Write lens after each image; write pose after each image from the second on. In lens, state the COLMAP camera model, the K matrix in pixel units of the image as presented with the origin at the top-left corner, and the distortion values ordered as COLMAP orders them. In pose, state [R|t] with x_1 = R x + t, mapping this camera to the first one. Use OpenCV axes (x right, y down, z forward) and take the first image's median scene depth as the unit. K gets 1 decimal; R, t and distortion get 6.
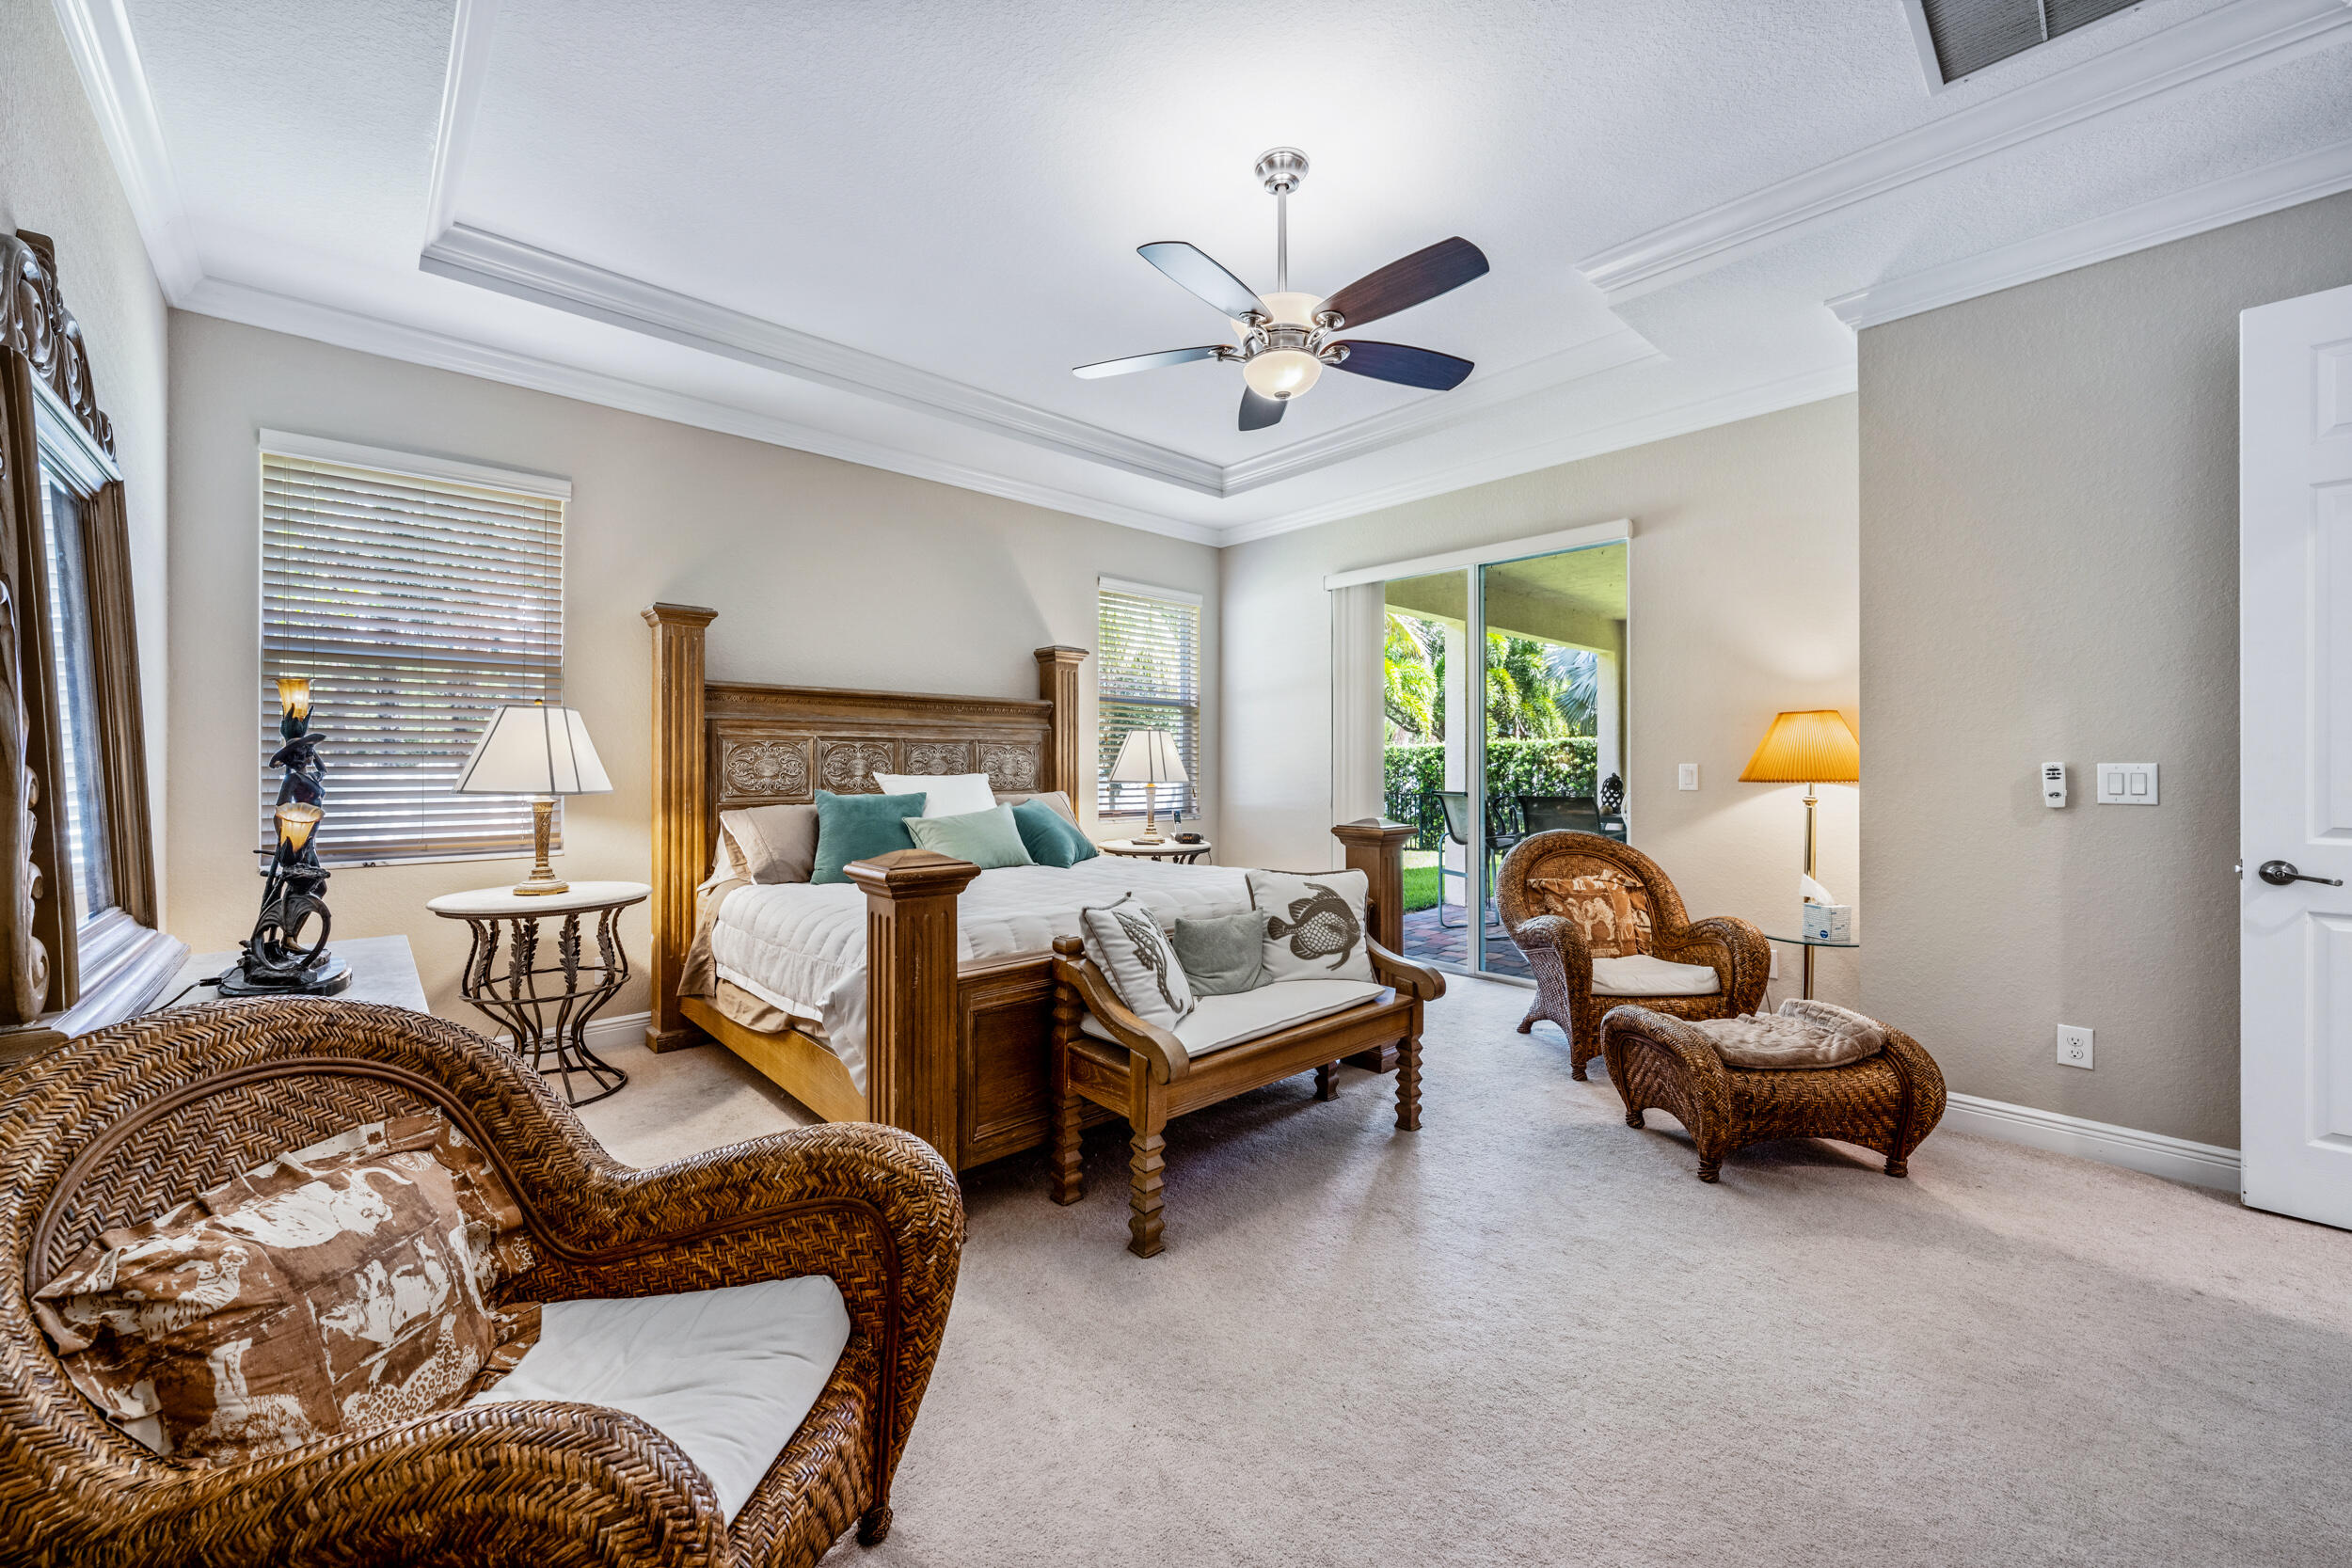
lens RADIAL K [[902.8, 0, 1179.2], [0, 902.8, 750.9], [0, 0, 1]] dist [-0.001099, -0.000066]
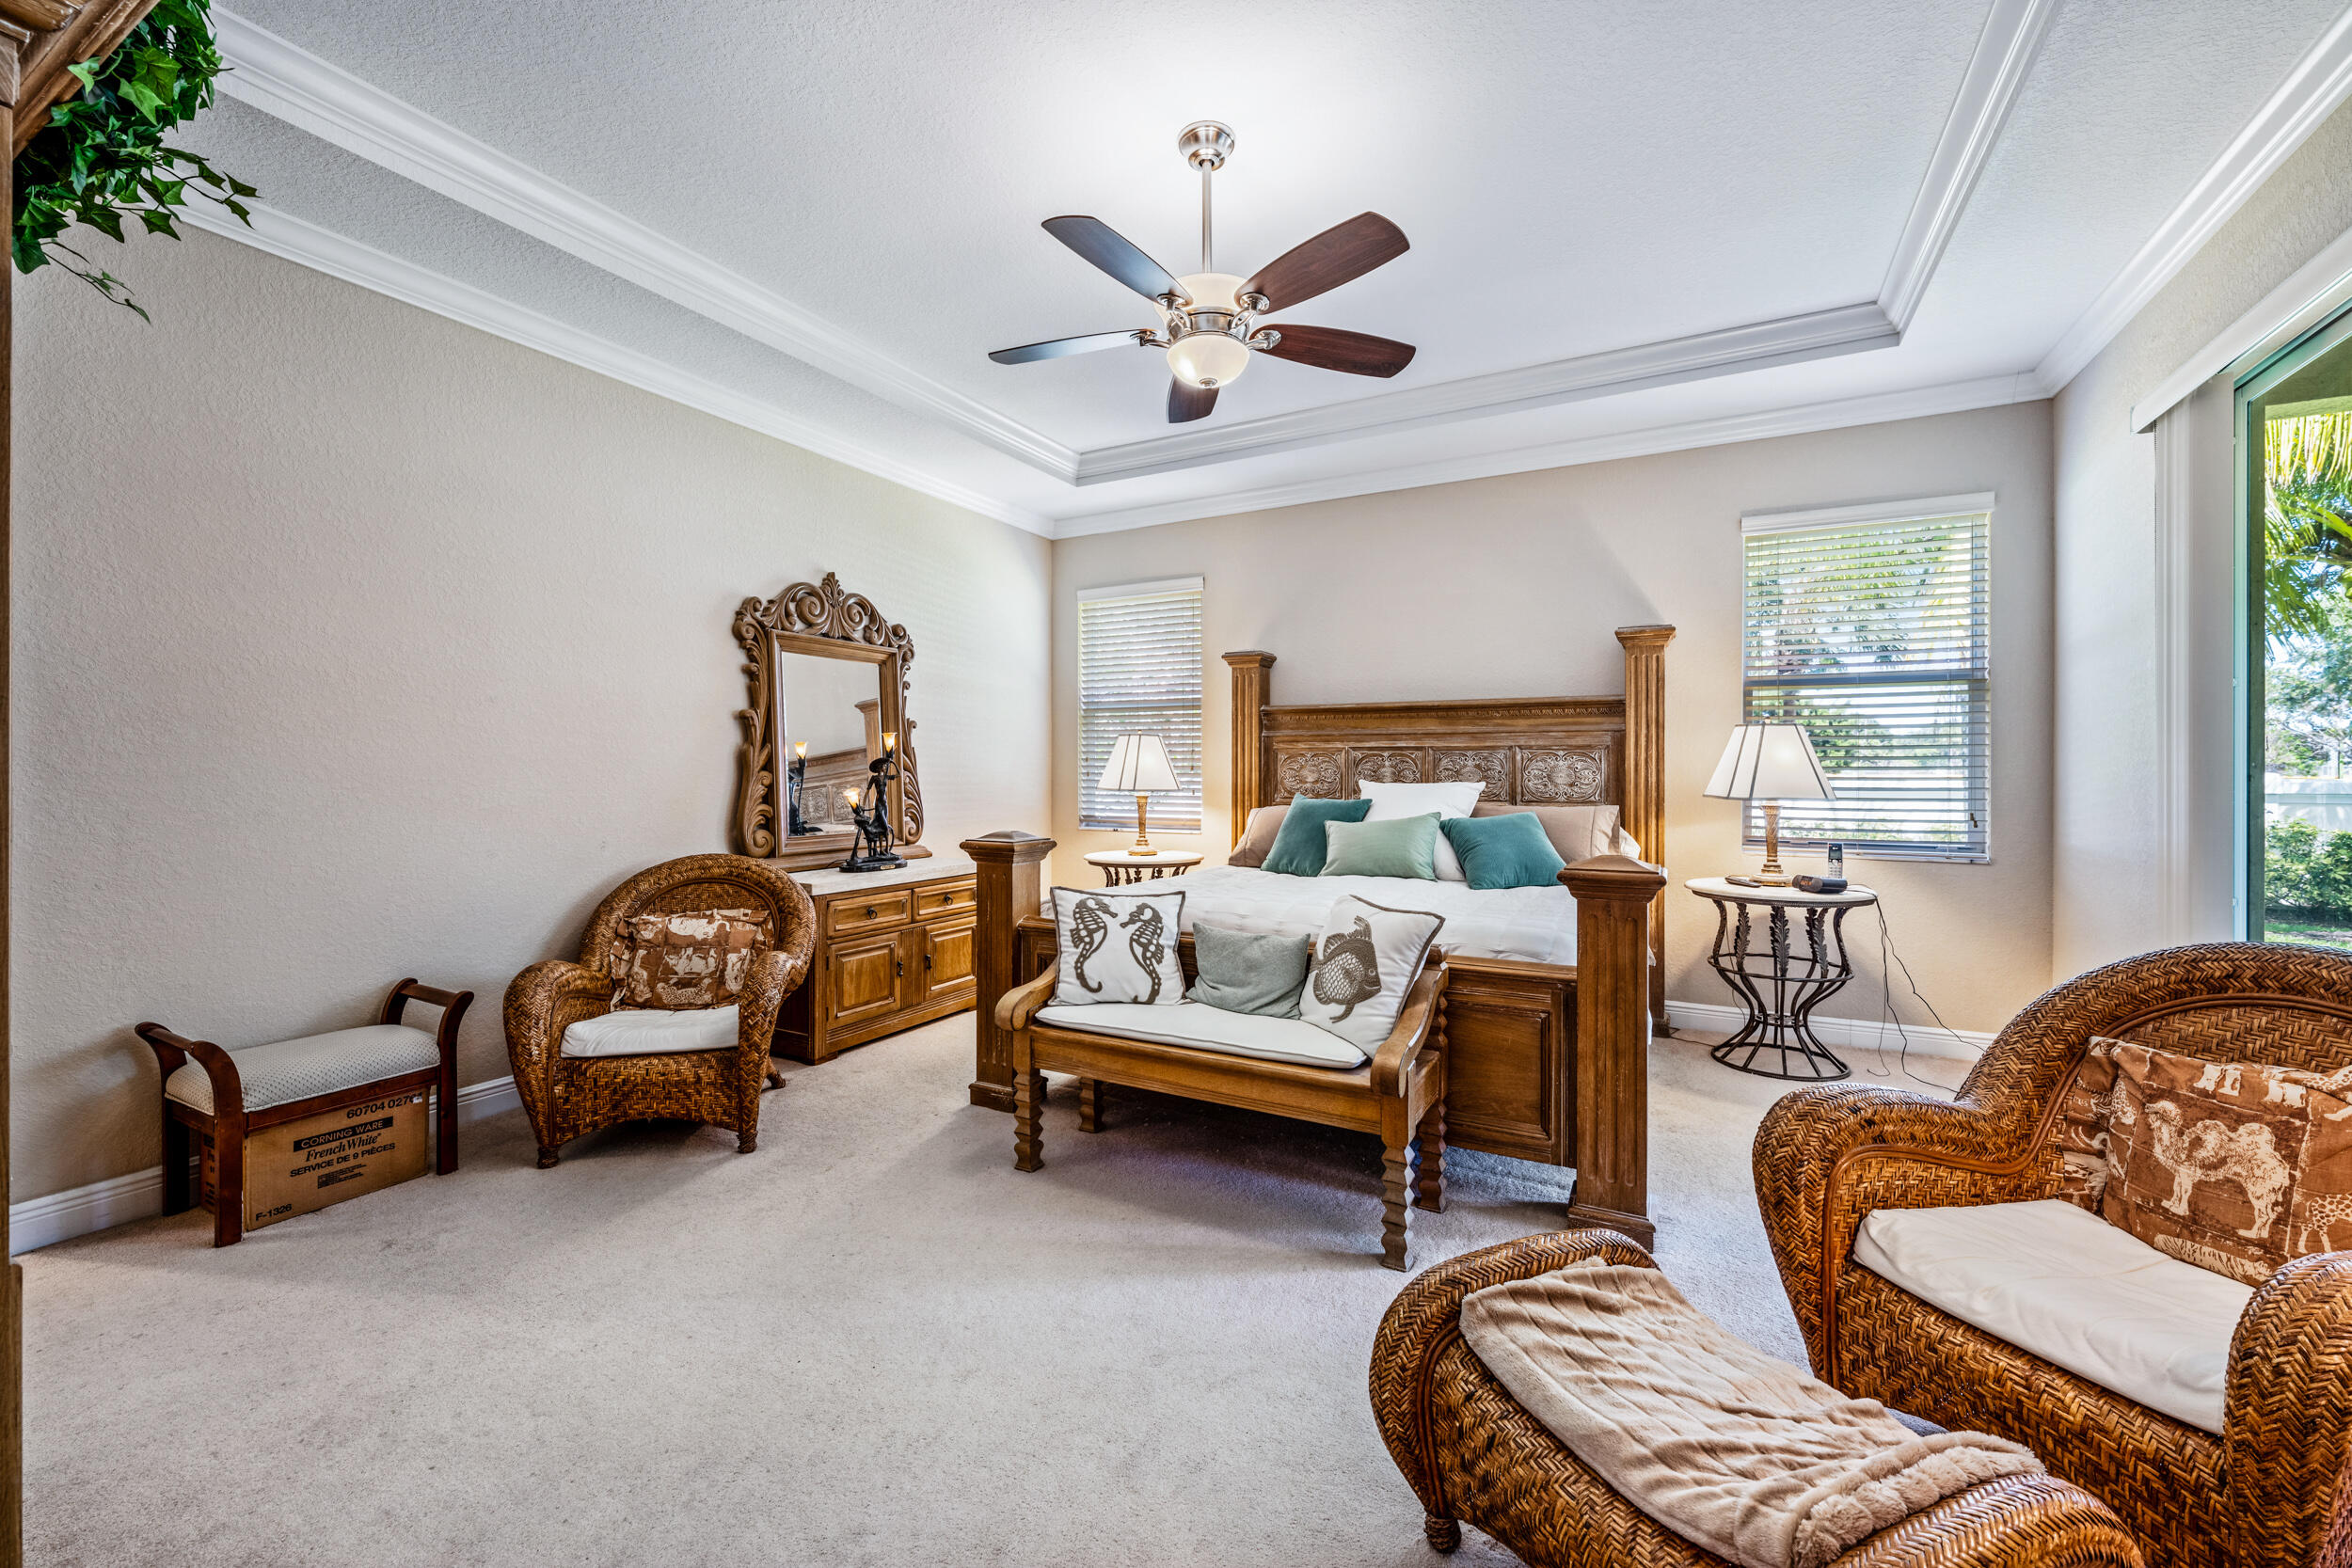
lens RADIAL K [[940.2, 0, 1176.6], [0, 940.2, 770.5], [0, 0, 1]] dist [-0.001977, -0.000491]
pose [[0.318857, -0.001247, -0.947802, 0.700753], [0.010661, 0.999941, 0.002271, 0.008302], [0.947743, -0.010829, 0.318851, 0.449273]]
